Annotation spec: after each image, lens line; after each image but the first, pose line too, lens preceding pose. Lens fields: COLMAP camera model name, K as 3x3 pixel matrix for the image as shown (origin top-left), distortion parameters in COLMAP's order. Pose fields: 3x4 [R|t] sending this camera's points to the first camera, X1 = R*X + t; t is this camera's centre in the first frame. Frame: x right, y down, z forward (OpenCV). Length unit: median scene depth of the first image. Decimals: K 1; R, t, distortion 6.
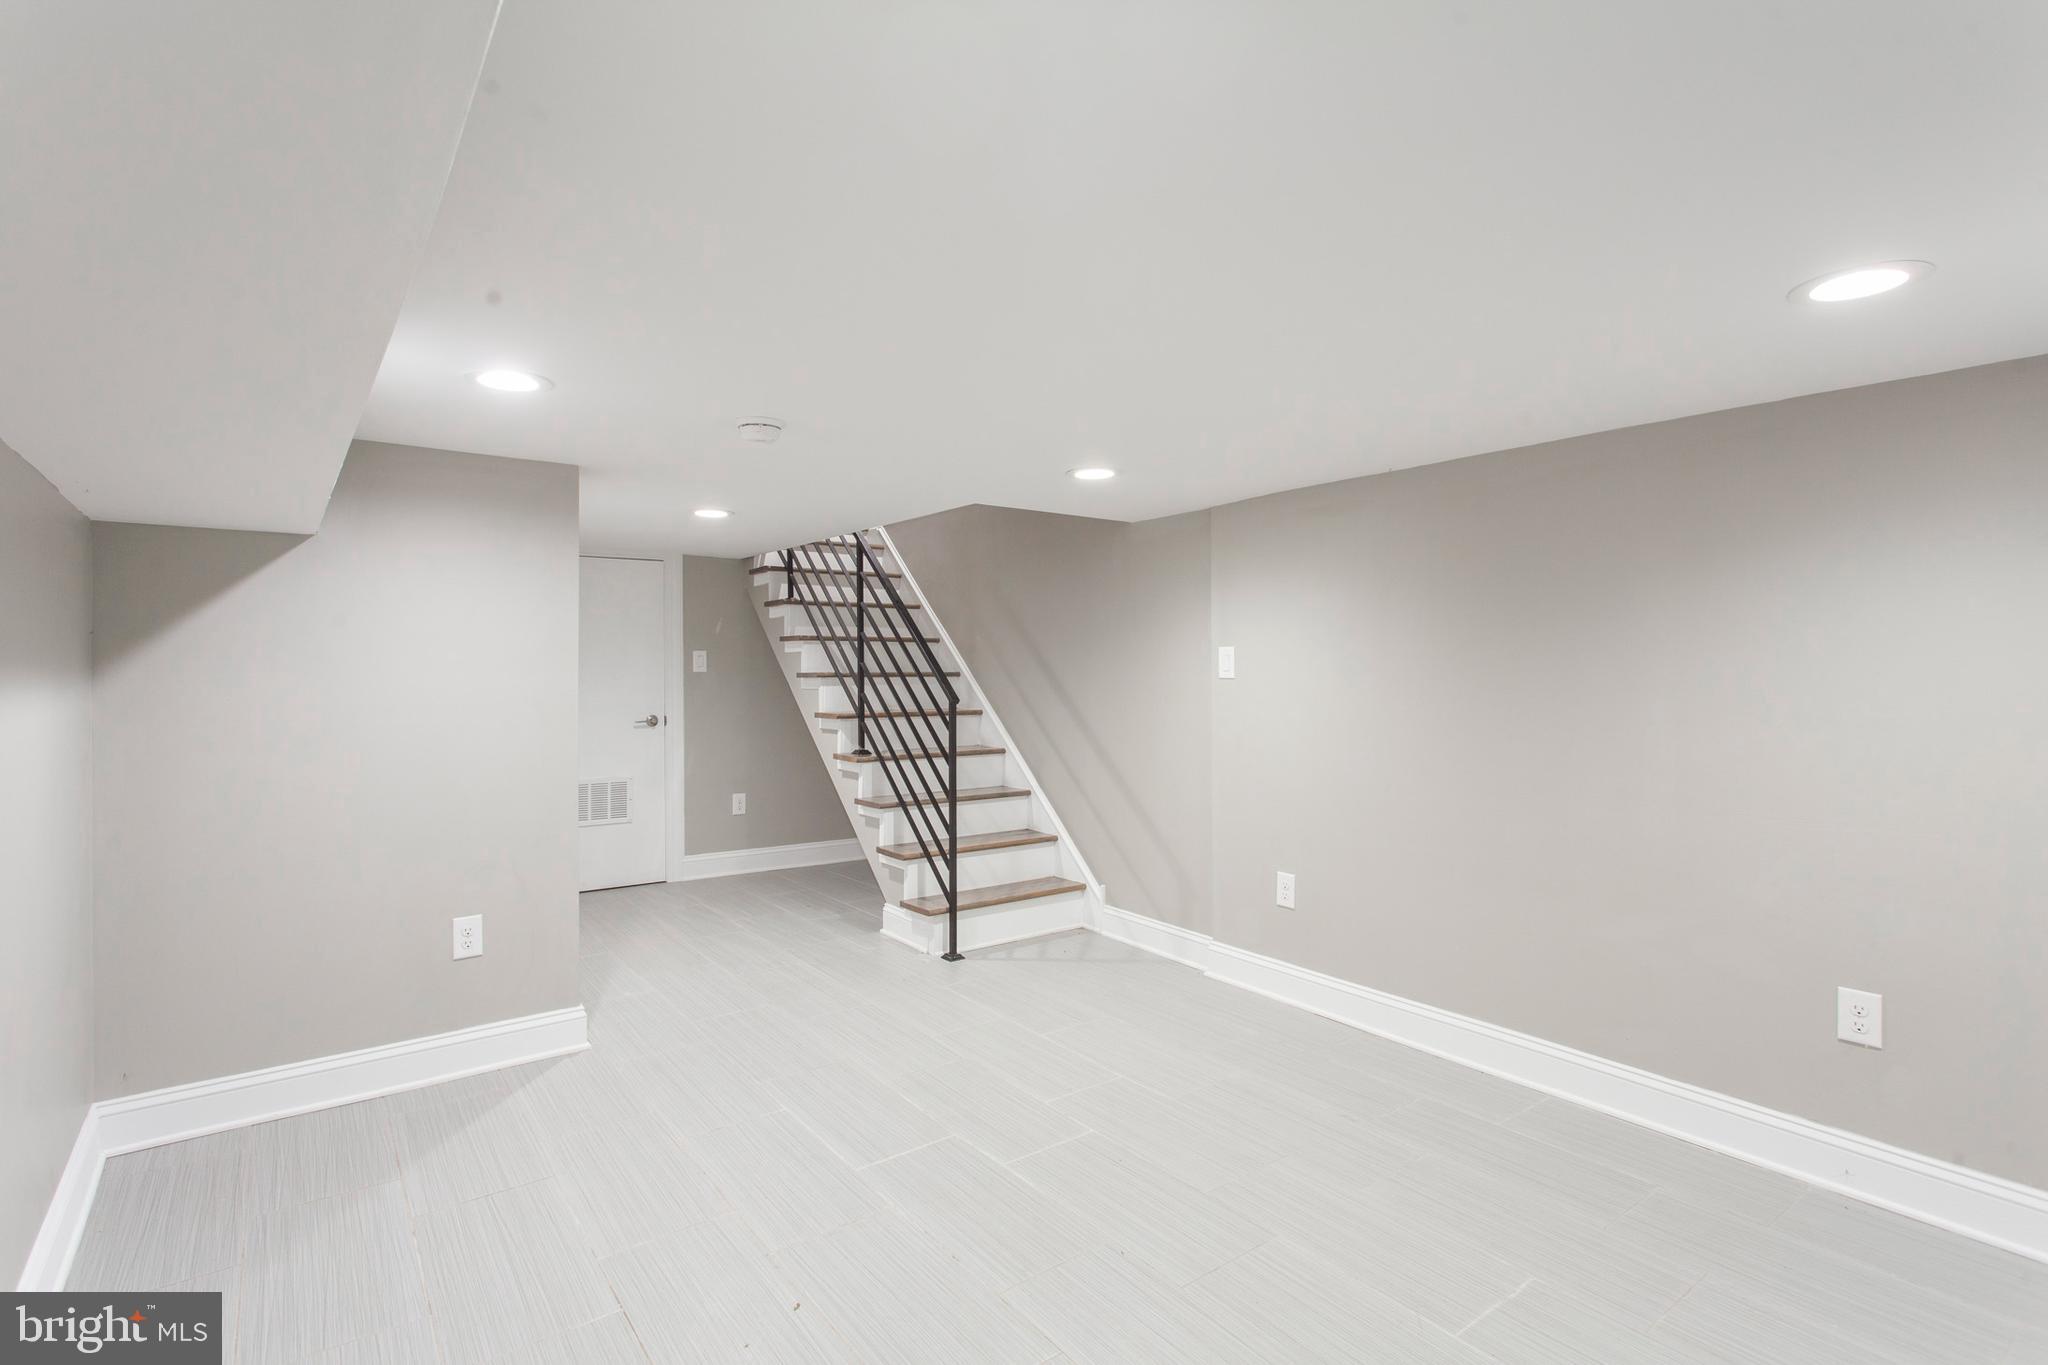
lens RADIAL K [[1004.0, 0, 1016.8], [0, 1004.0, 680.6], [0, 0, 1]] dist [-0.019707, 0.007861]
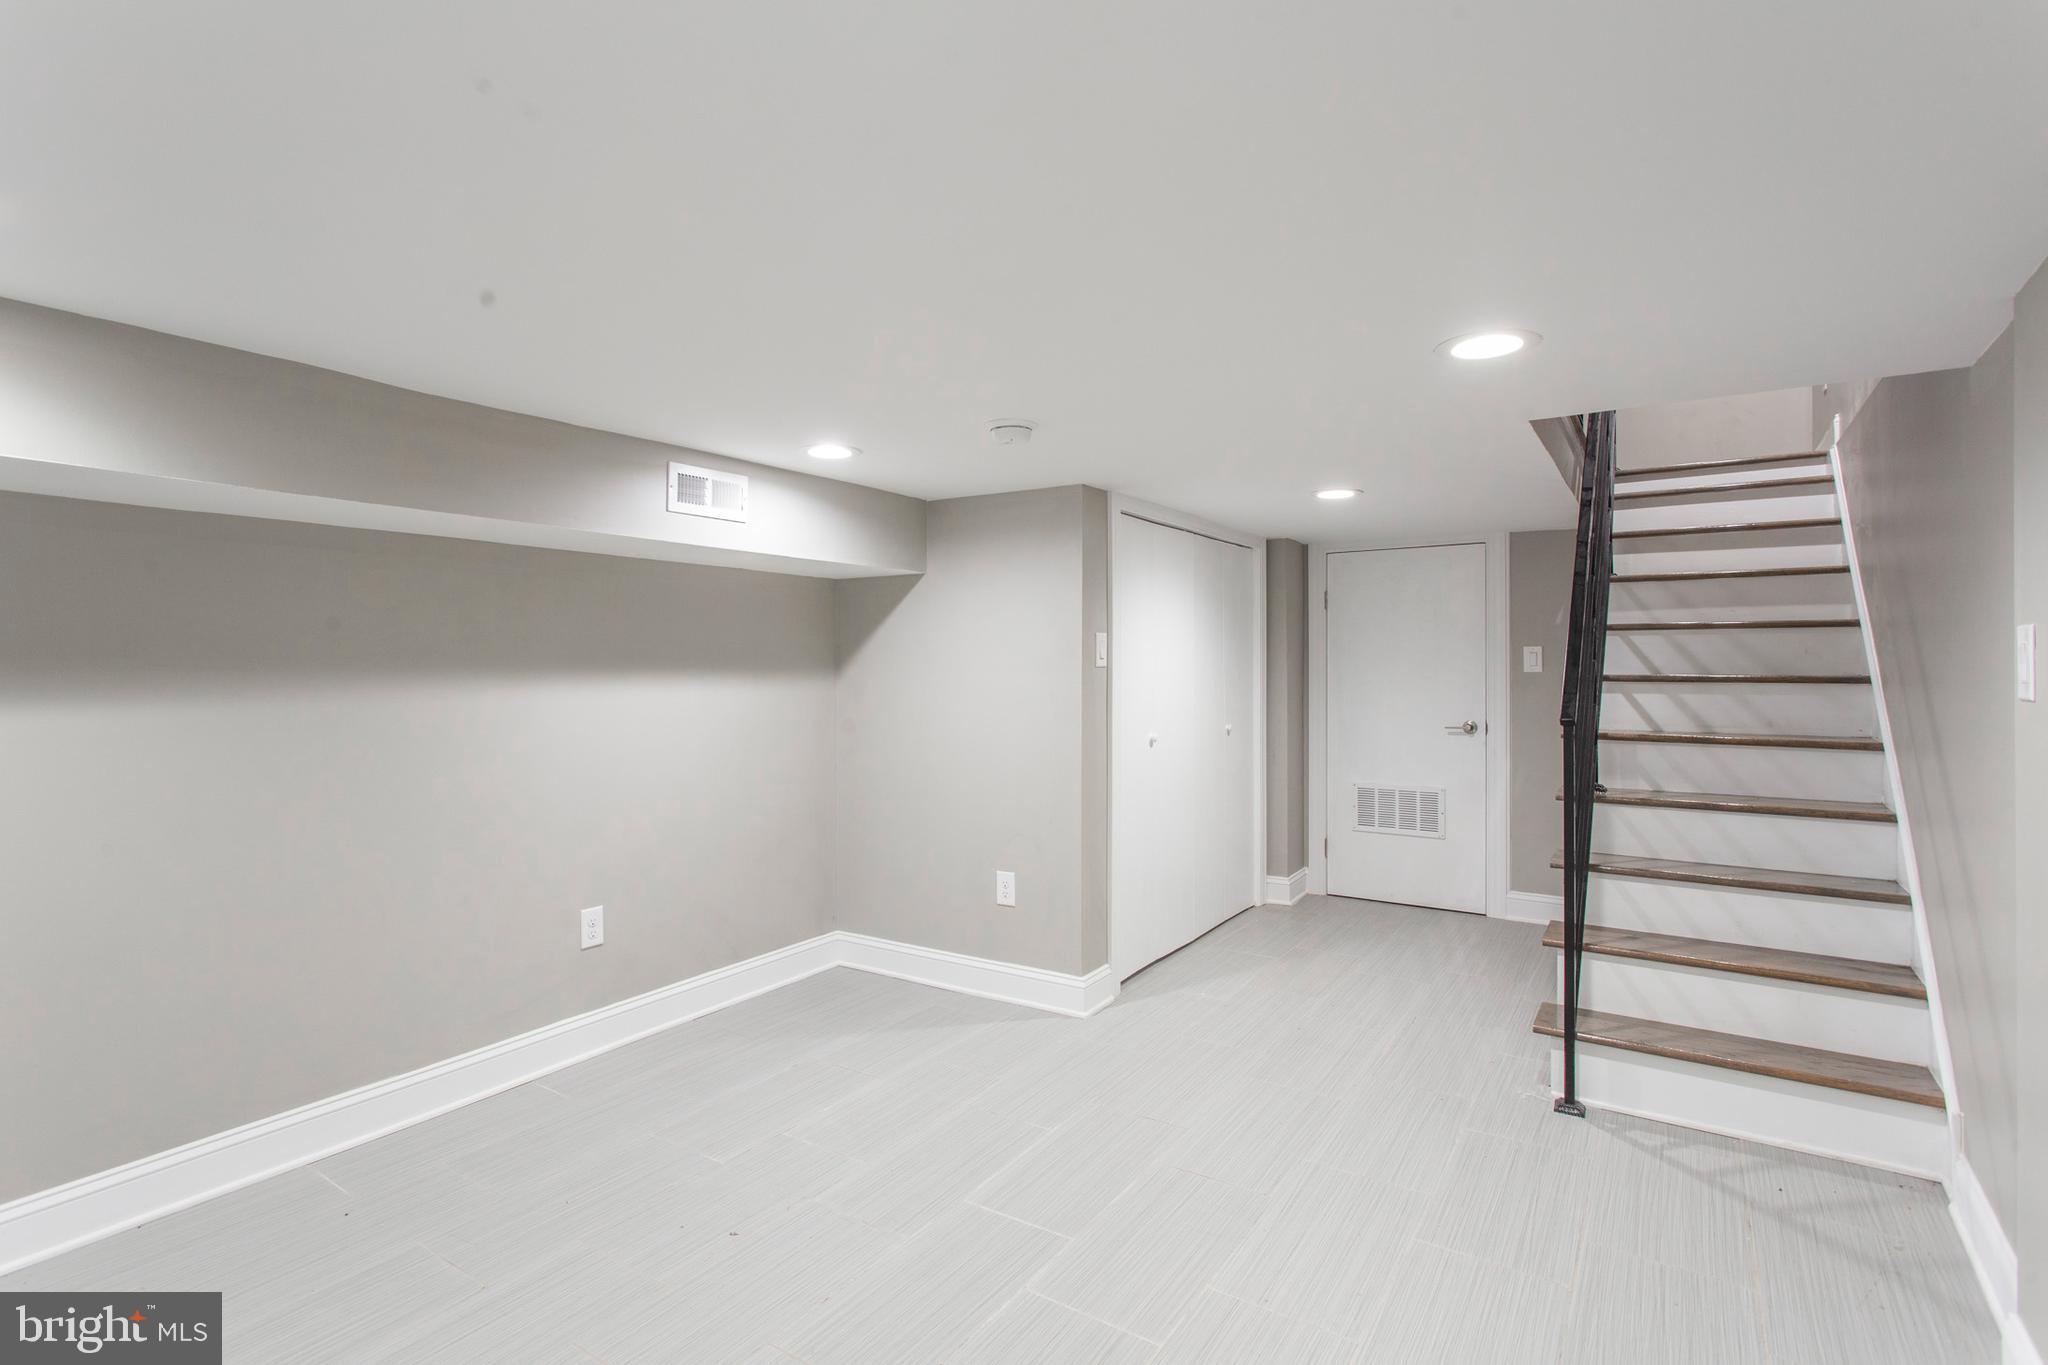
lens RADIAL K [[1004.0, 0, 1012.2], [0, 1004.0, 672.4], [0, 0, 1]] dist [-0.019707, 0.007861]
pose [[0.300741, 0.005970, -0.953687, 0.385570], [-0.009055, 0.999953, 0.003404, -0.008469], [0.953663, 0.007612, 0.300781, 0.386522]]
